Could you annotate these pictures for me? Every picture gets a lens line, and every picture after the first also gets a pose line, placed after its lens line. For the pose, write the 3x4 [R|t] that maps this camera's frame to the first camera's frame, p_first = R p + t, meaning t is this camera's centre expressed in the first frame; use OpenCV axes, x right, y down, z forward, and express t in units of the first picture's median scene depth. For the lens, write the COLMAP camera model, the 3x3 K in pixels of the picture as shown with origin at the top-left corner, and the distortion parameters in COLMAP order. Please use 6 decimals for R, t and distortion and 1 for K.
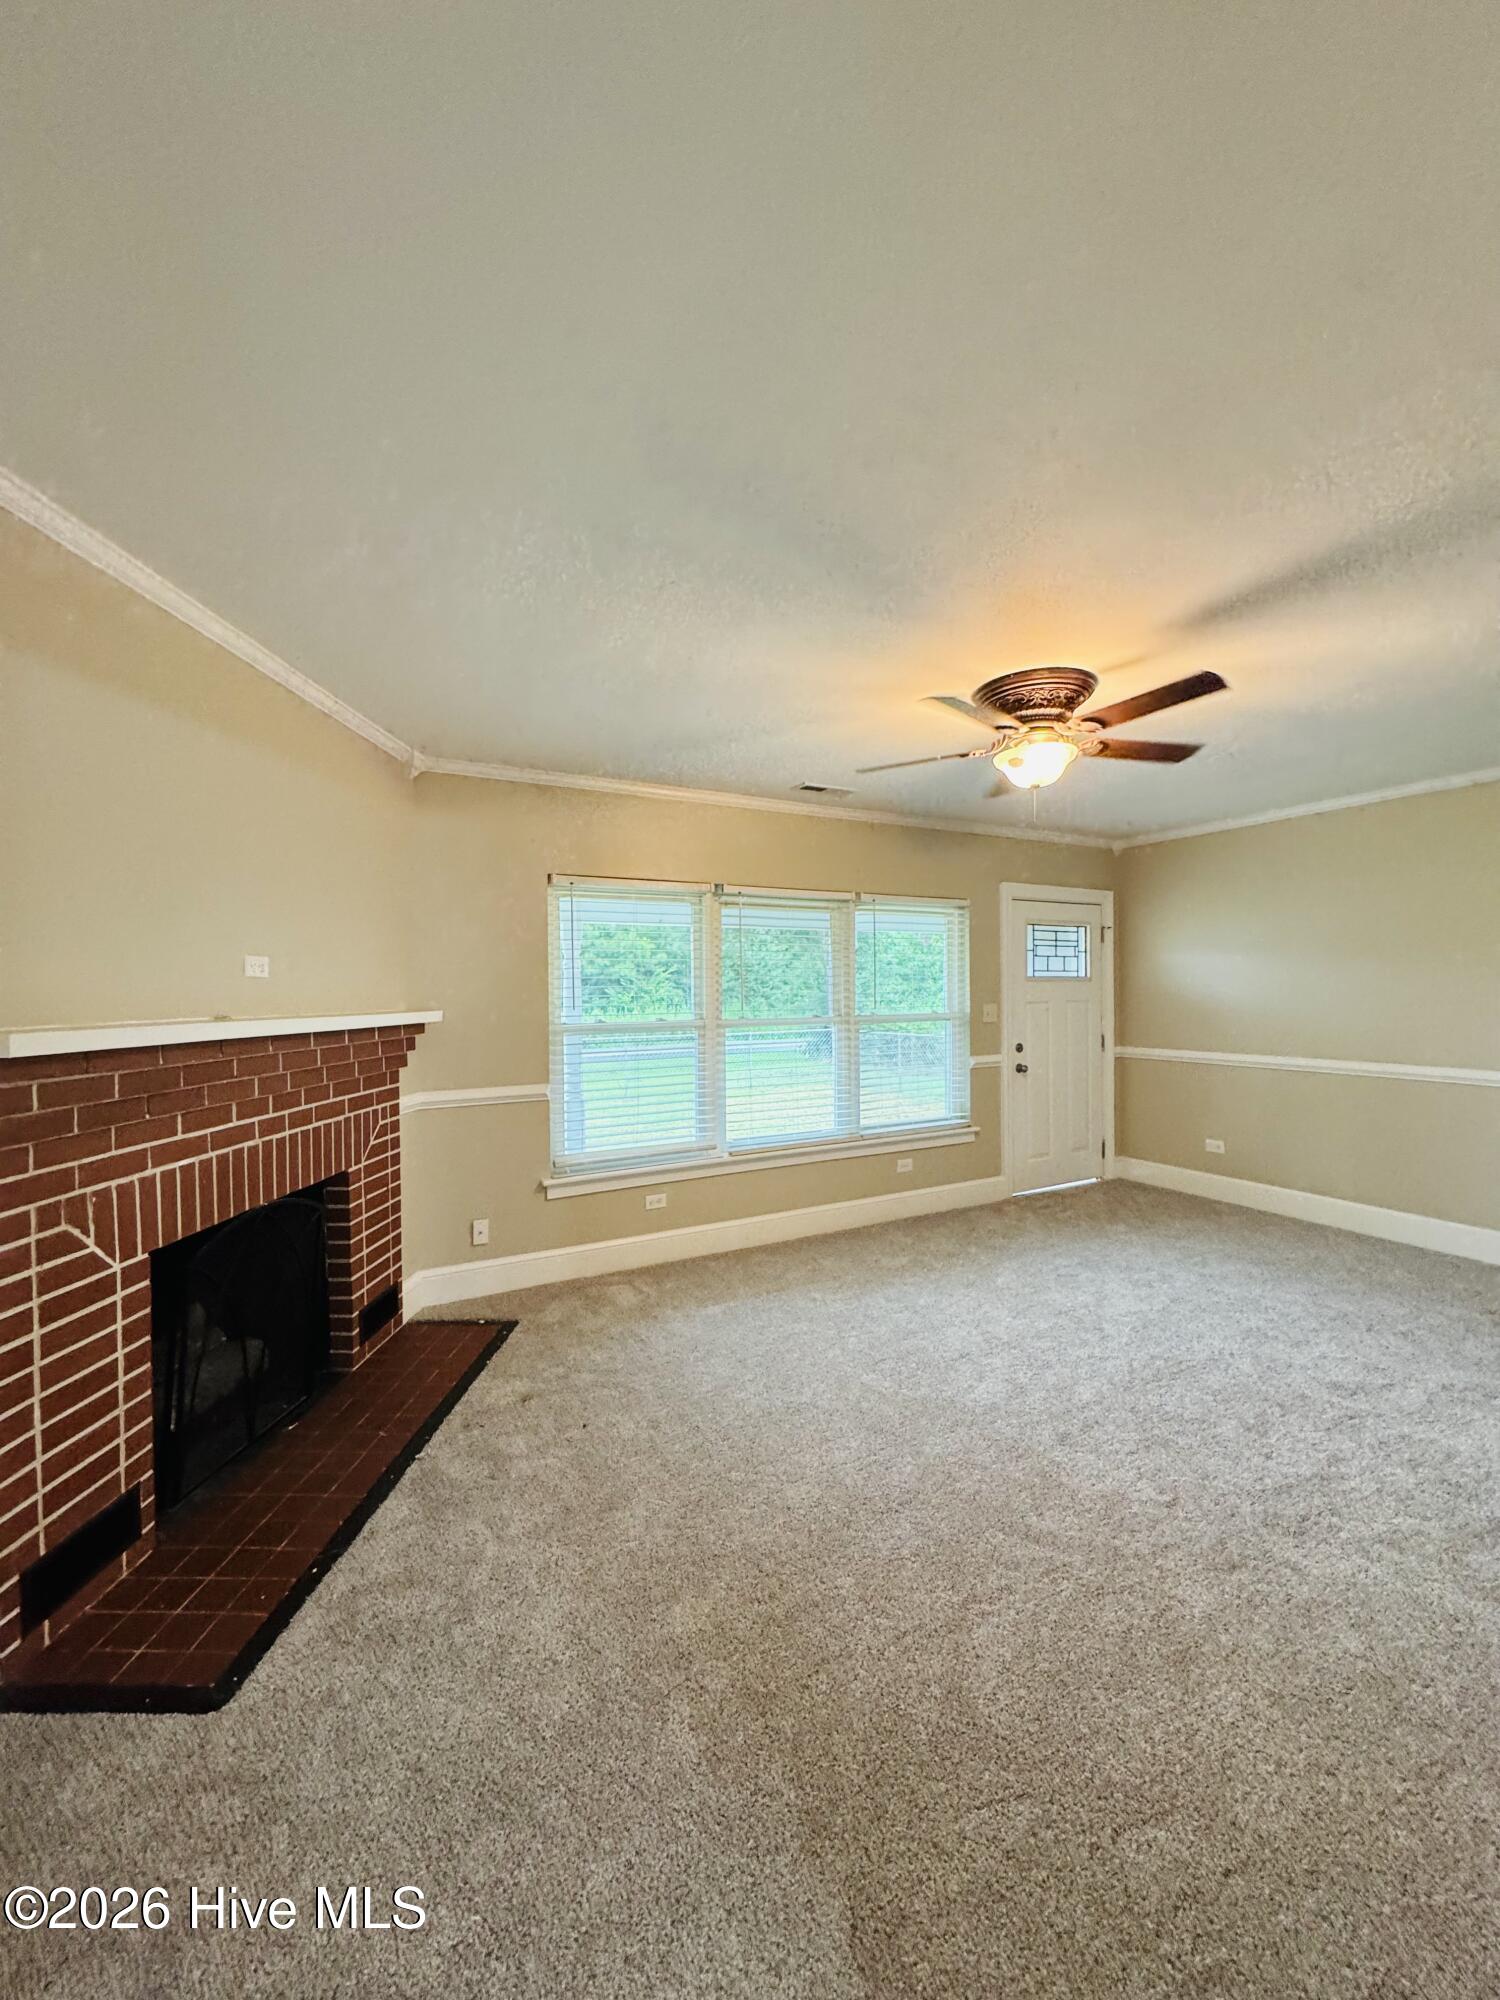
lens RADIAL K [[795.3, 0, 752.3], [0, 795.3, 998.5], [0, 0, 1]] dist [-0.004996, 0.000913]
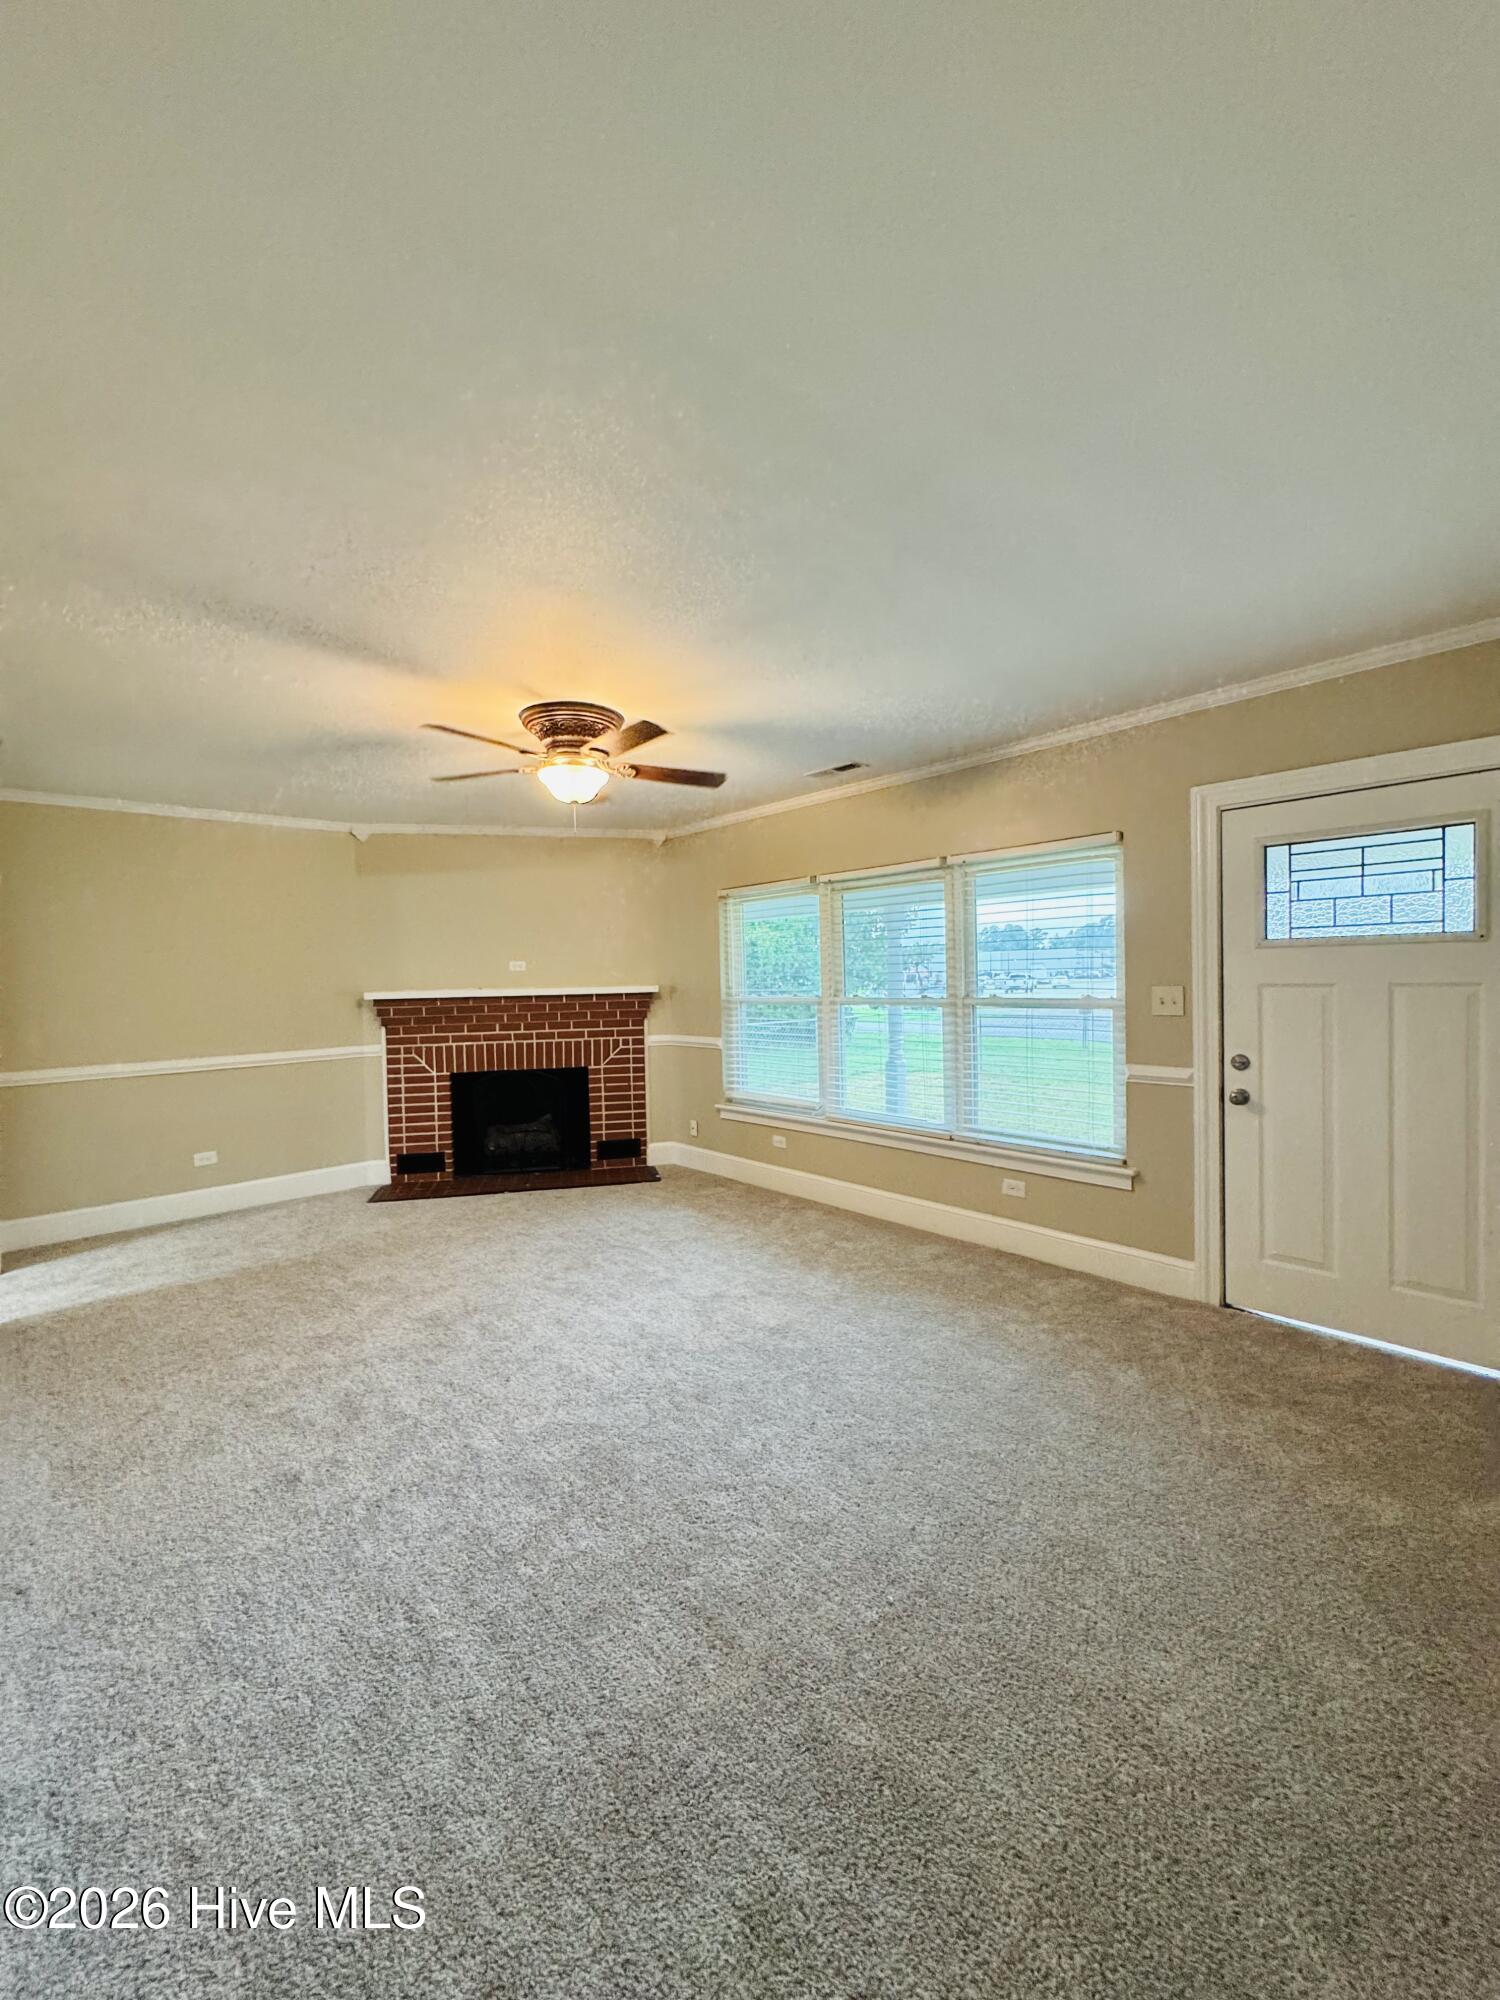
lens RADIAL K [[795.3, 0, 752.3], [0, 795.3, 998.5], [0, 0, 1]] dist [-0.004996, 0.000913]
pose [[0.241952, 0.034454, -0.969676, 1.310647], [0.012936, 0.999166, 0.038729, -0.019967], [0.970202, -0.021914, 0.241304, 0.819114]]
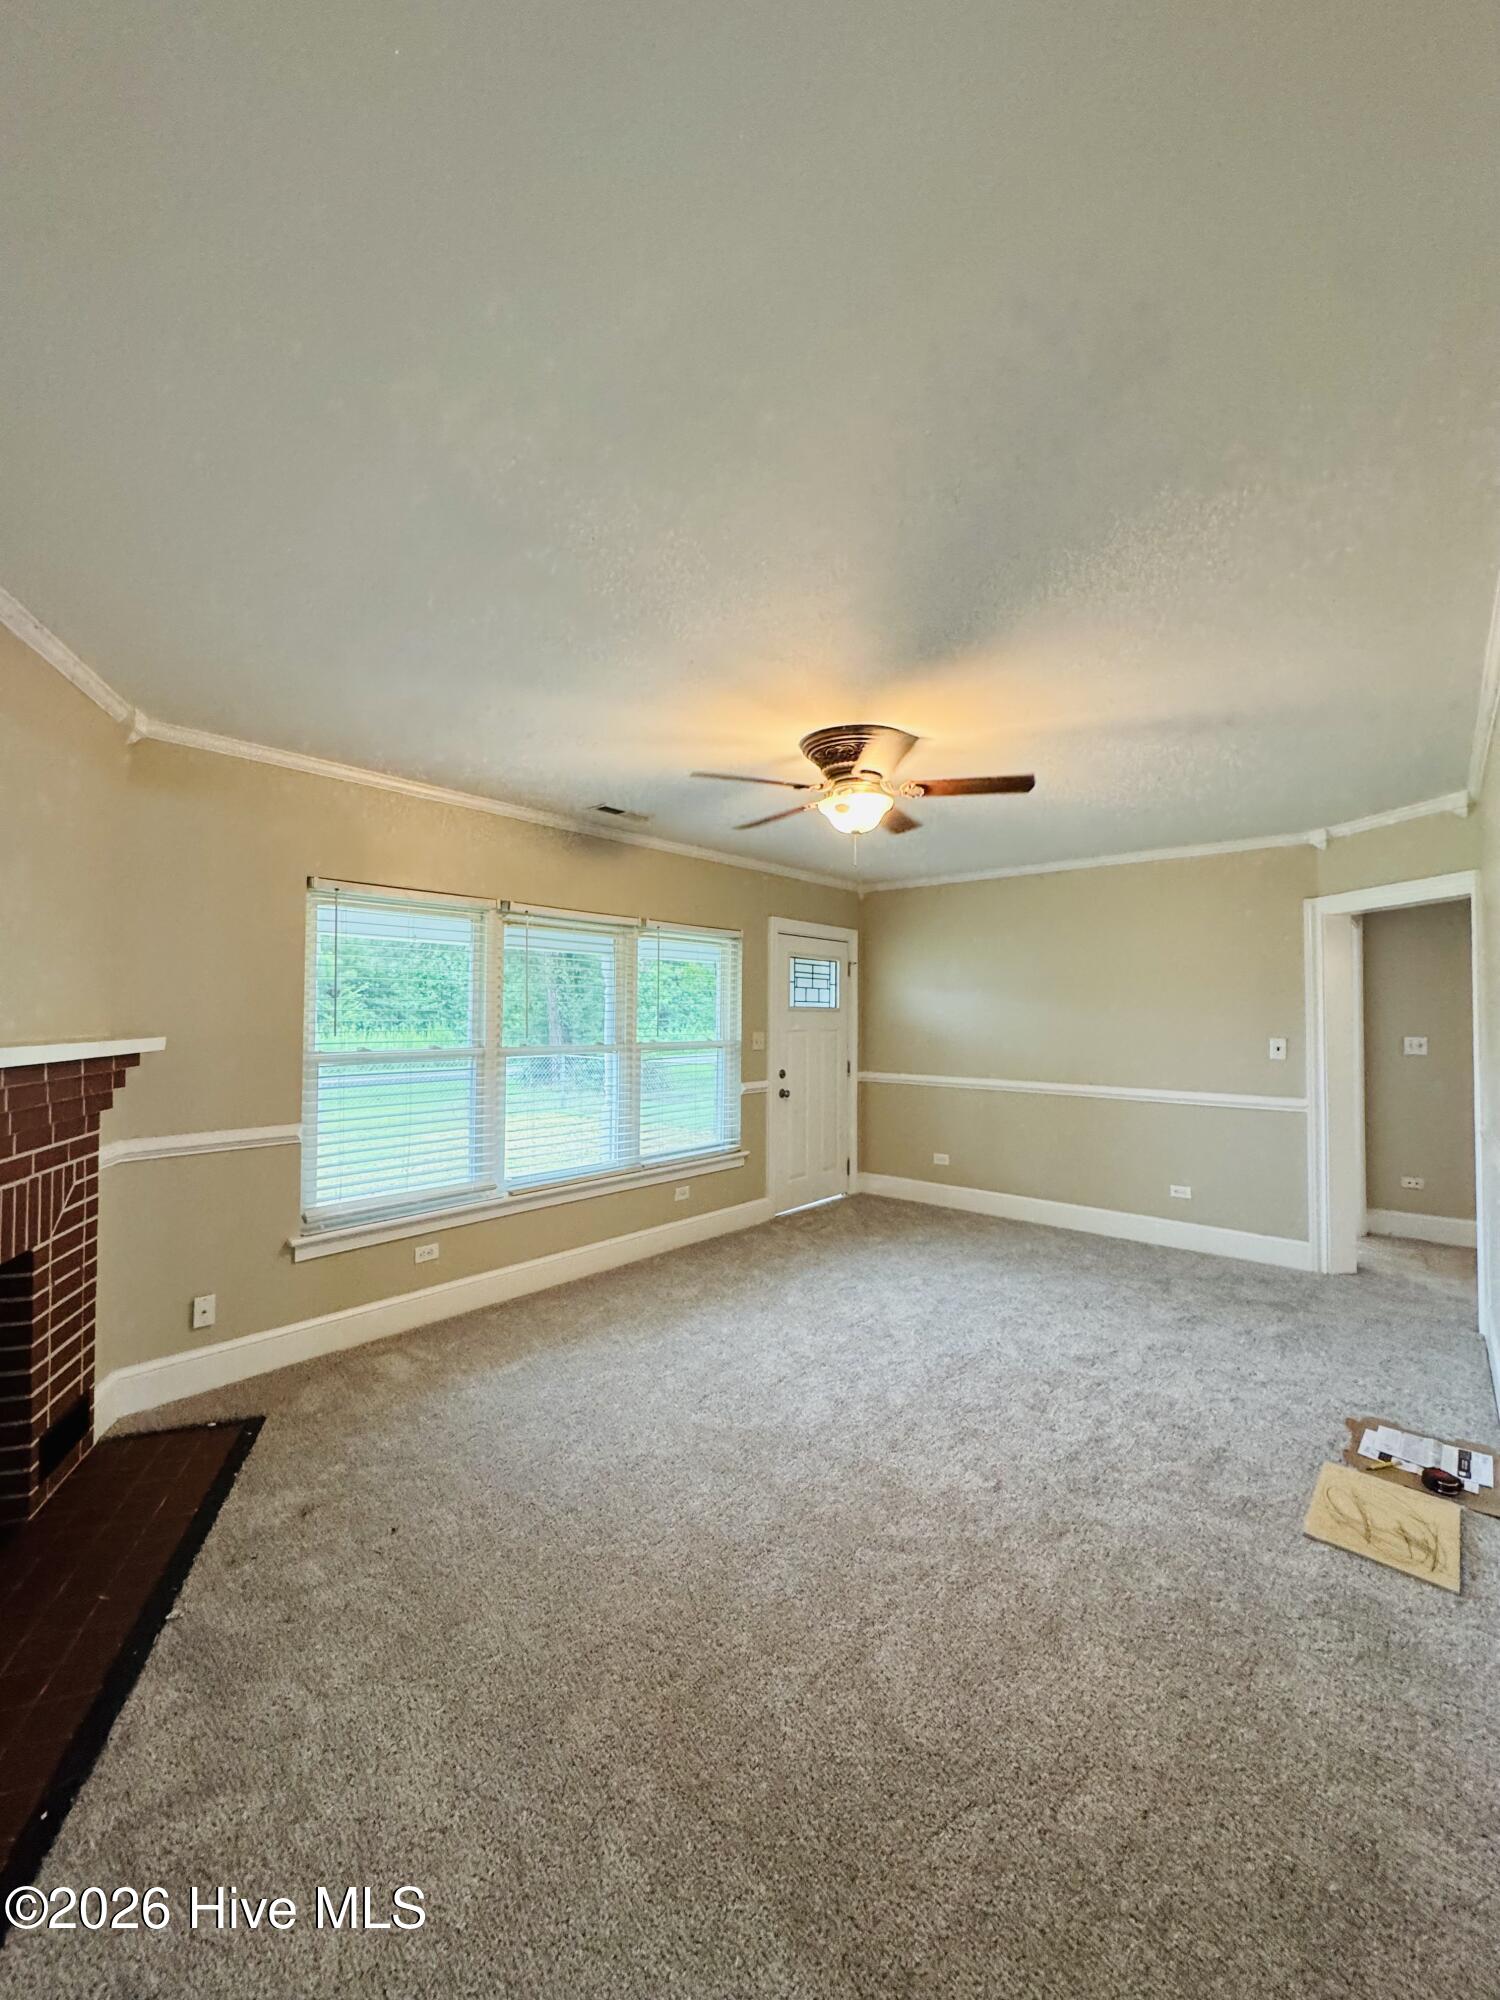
lens RADIAL K [[795.3, 0, 752.3], [0, 795.3, 998.5], [0, 0, 1]] dist [-0.004996, 0.000913]
pose [[0.933375, 0.023045, 0.358161, -0.130488], [-0.011813, 0.999368, -0.033518, -0.003508], [-0.358708, 0.027054, 0.933058, 0.044481]]
